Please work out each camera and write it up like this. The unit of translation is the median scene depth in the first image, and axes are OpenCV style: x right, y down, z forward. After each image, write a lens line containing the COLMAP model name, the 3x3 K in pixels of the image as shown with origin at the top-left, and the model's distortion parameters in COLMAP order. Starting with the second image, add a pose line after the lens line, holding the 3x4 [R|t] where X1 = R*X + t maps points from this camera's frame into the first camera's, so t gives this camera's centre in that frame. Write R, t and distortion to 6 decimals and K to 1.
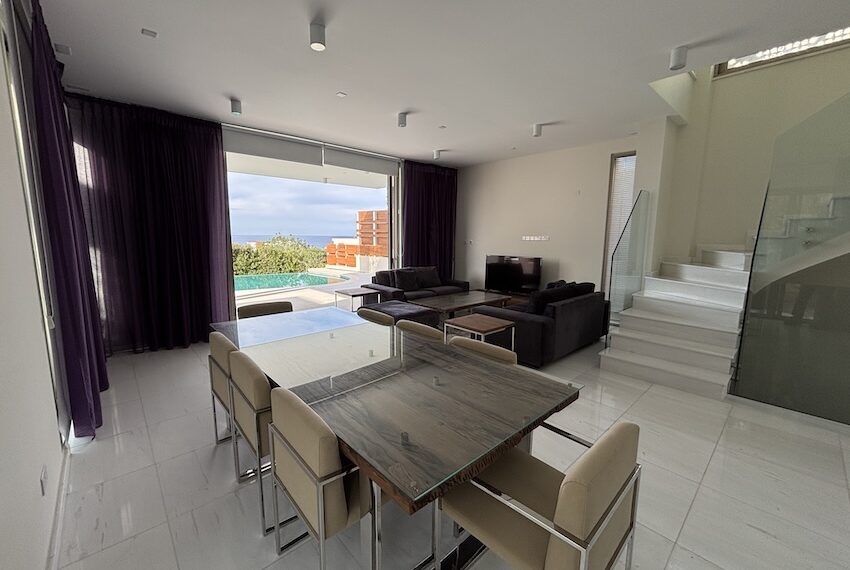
lens RADIAL K [[346.7, 0, 425.0], [0, 346.7, 285.0], [0, 0, 1]] dist [-0.000311, -0.000238]
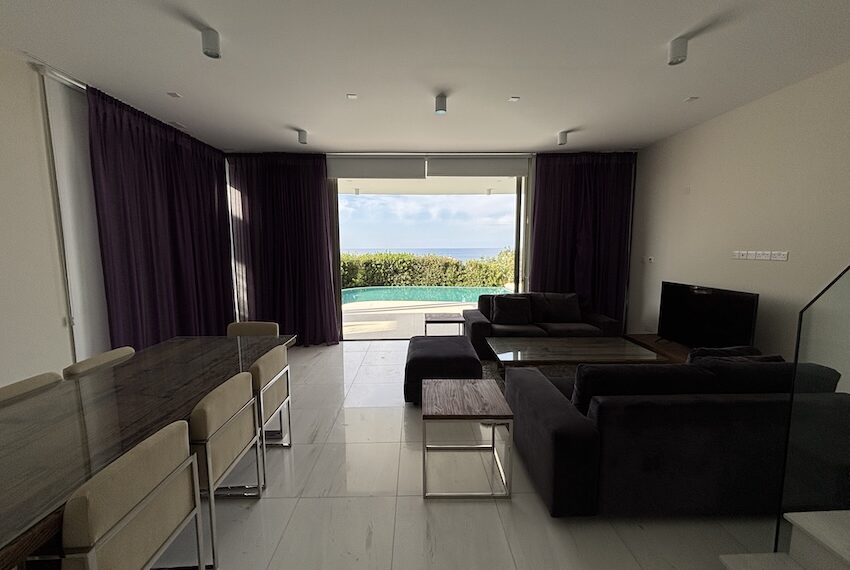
lens RADIAL K [[346.7, 0, 425.0], [0, 346.7, 285.0], [0, 0, 1]] dist [-0.000311, -0.000238]
pose [[0.749384, 0.058280, -0.659565, 0.279882], [-0.080997, 0.996707, -0.003957, -0.045052], [0.657162, 0.056388, 0.751637, 0.267050]]
